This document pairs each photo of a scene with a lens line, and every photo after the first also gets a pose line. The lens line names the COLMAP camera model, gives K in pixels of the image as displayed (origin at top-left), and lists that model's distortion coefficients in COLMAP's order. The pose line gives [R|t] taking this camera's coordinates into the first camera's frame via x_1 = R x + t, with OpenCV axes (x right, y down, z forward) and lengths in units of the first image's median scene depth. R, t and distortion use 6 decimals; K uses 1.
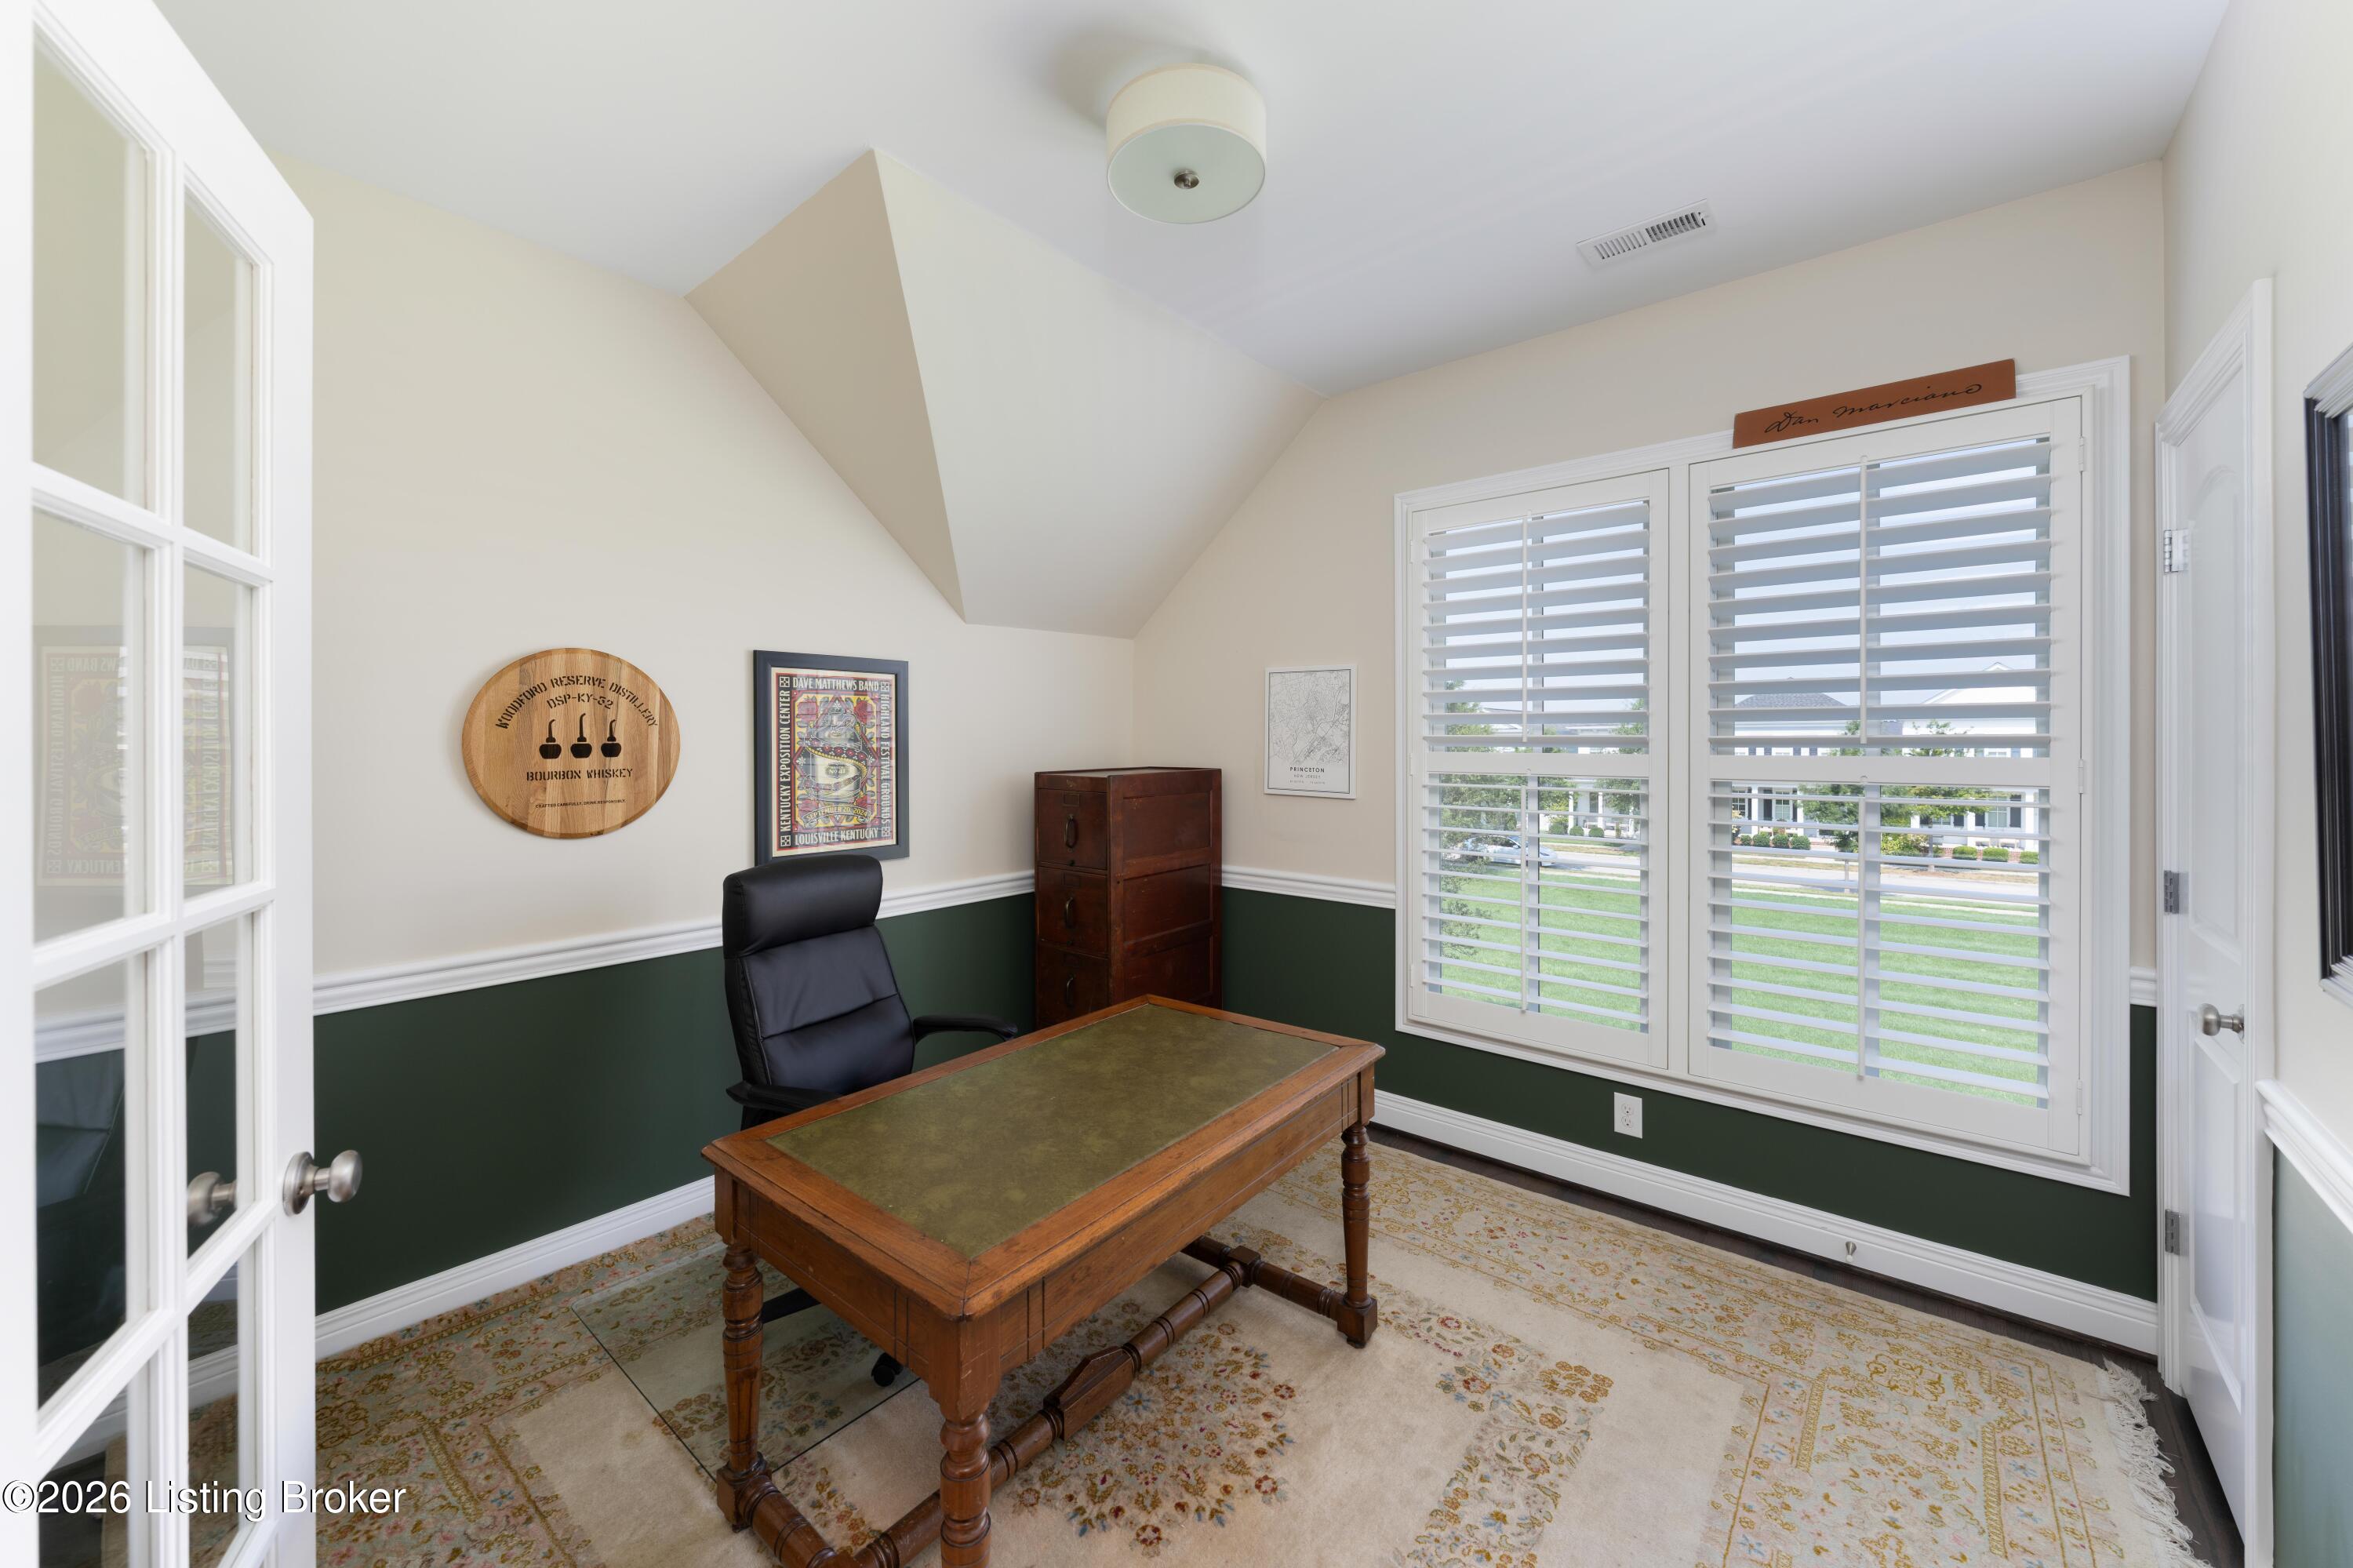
lens RADIAL K [[905.0, 0, 1172.1], [0, 905.0, 743.6], [0, 0, 1]] dist [0.003718, 0.000104]
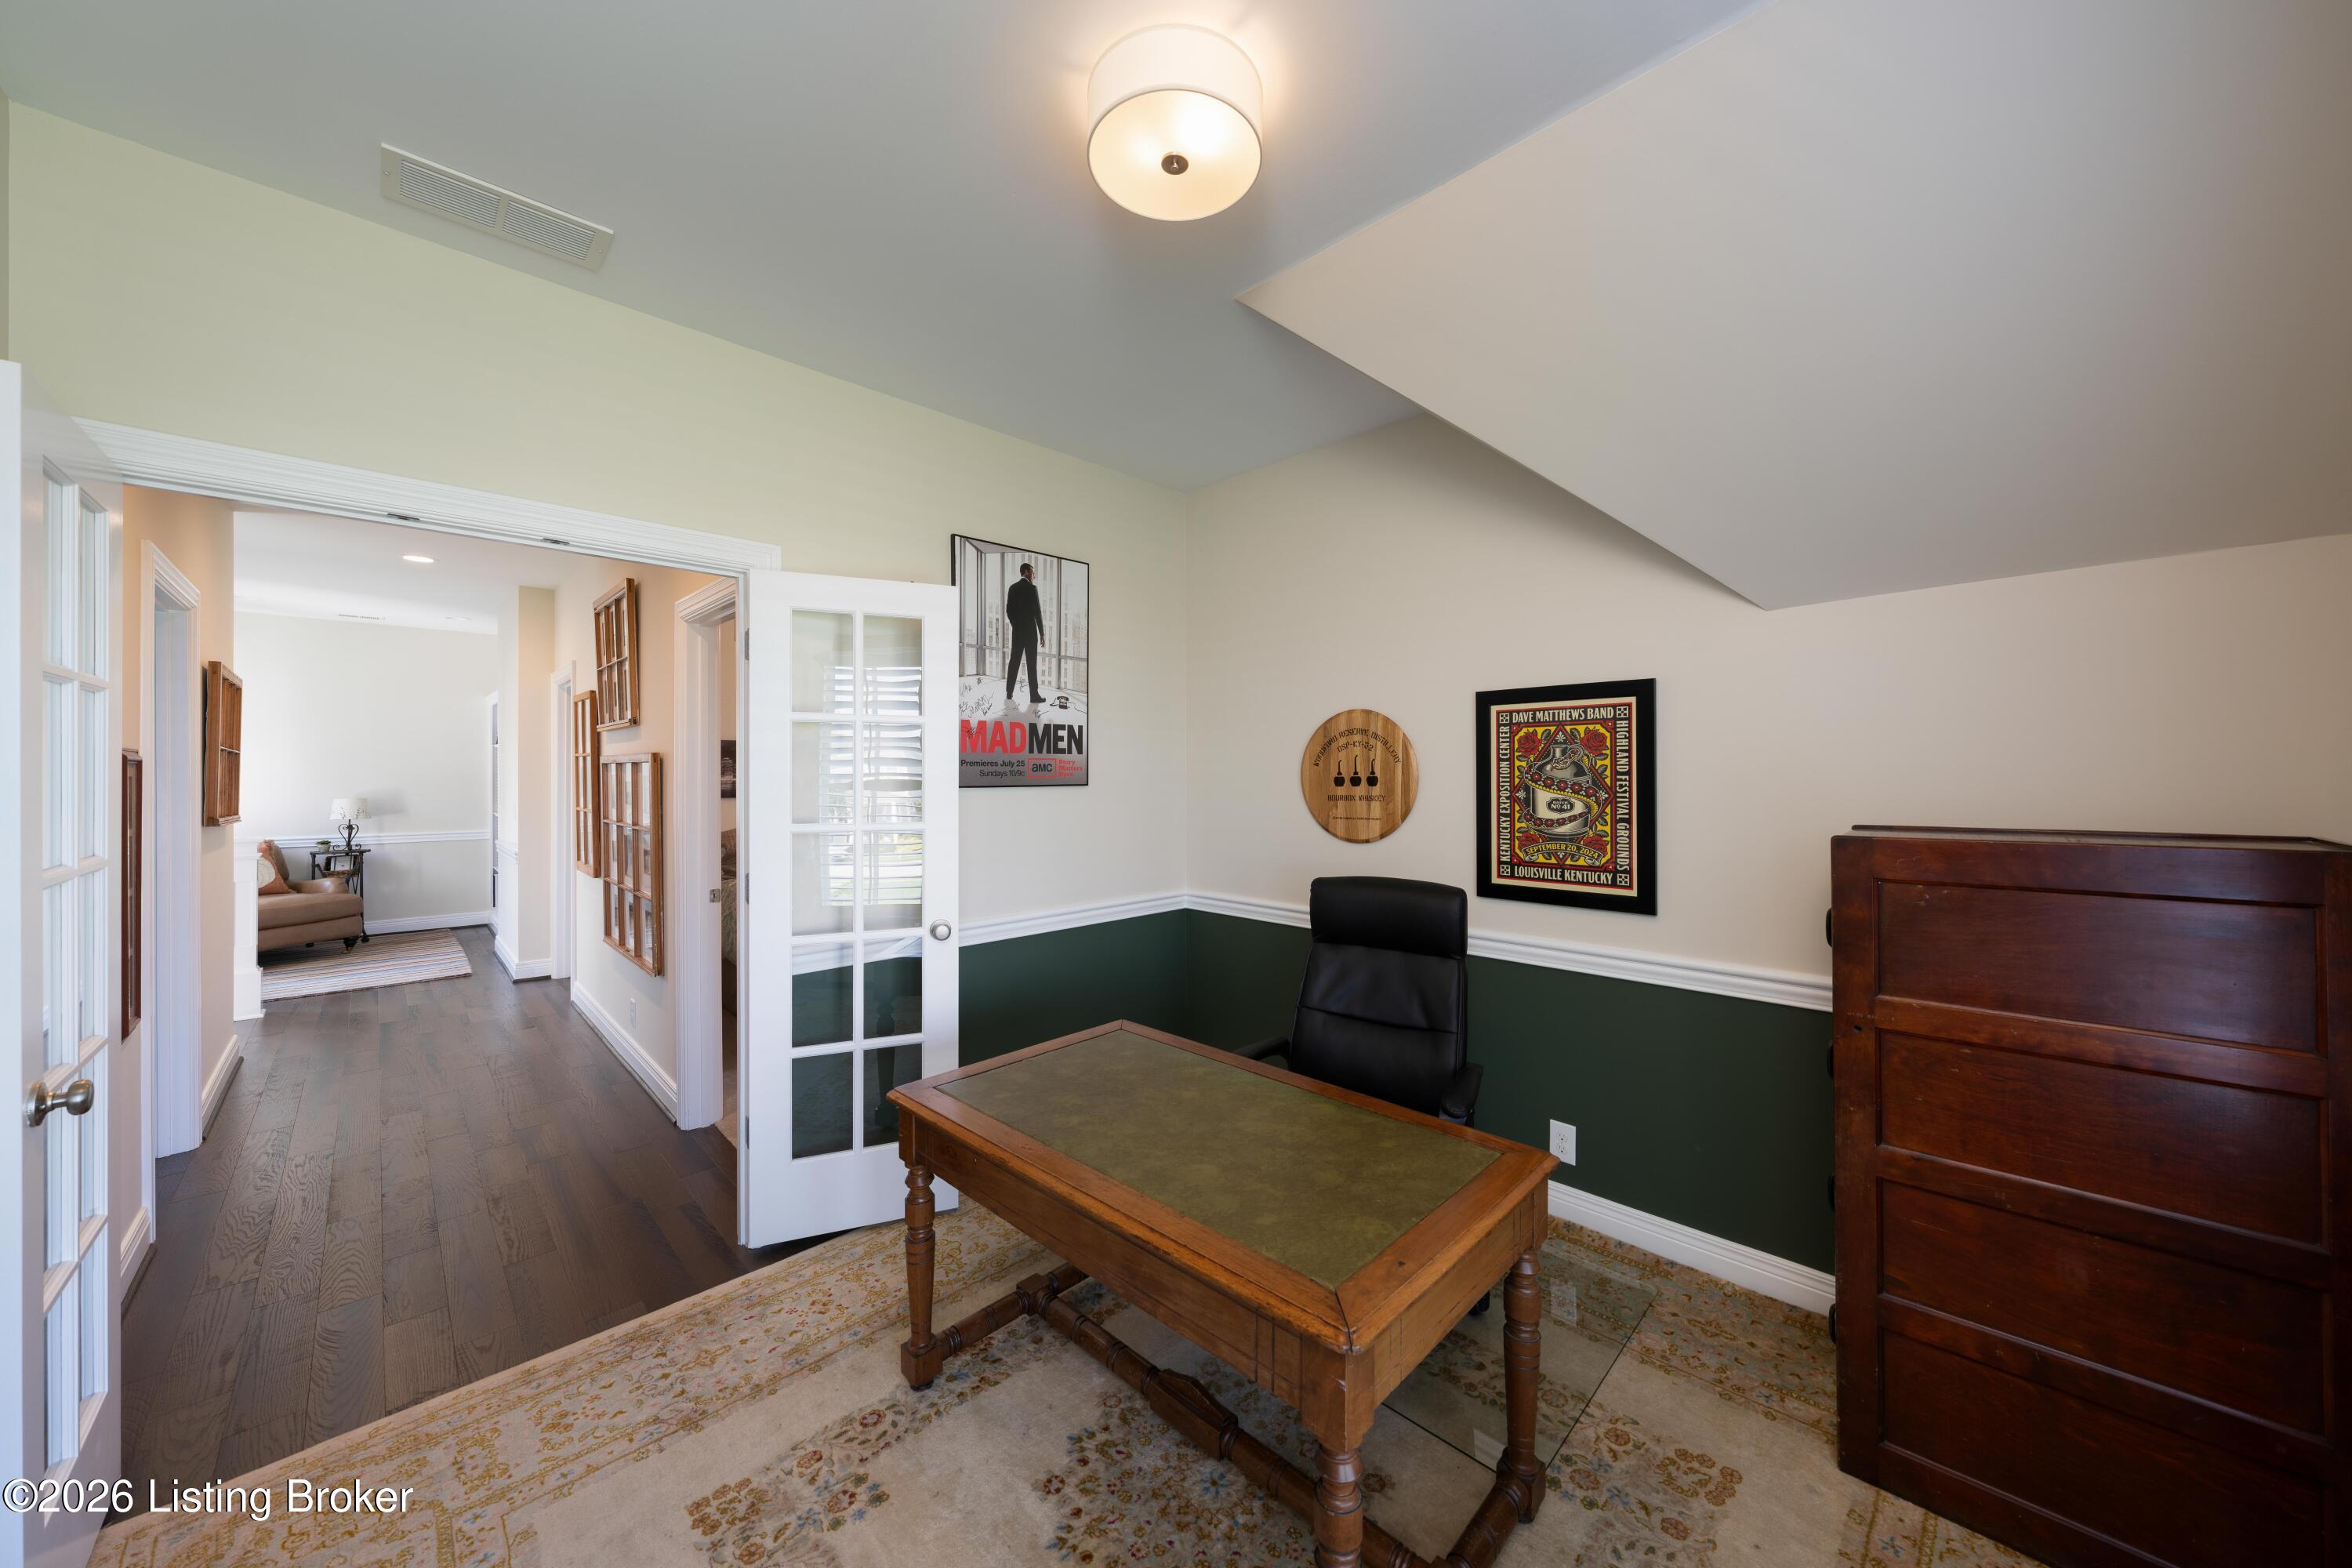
lens RADIAL K [[819.7, 0, 1172.4], [0, 819.7, 772.8], [0, 0, 1]] dist [-0.003569, 0.000613]
pose [[-0.099832, -0.001272, -0.995004, 0.641497], [-0.002018, 0.999997, -0.001076, -0.003480], [0.995002, 0.001901, -0.099834, 0.827319]]
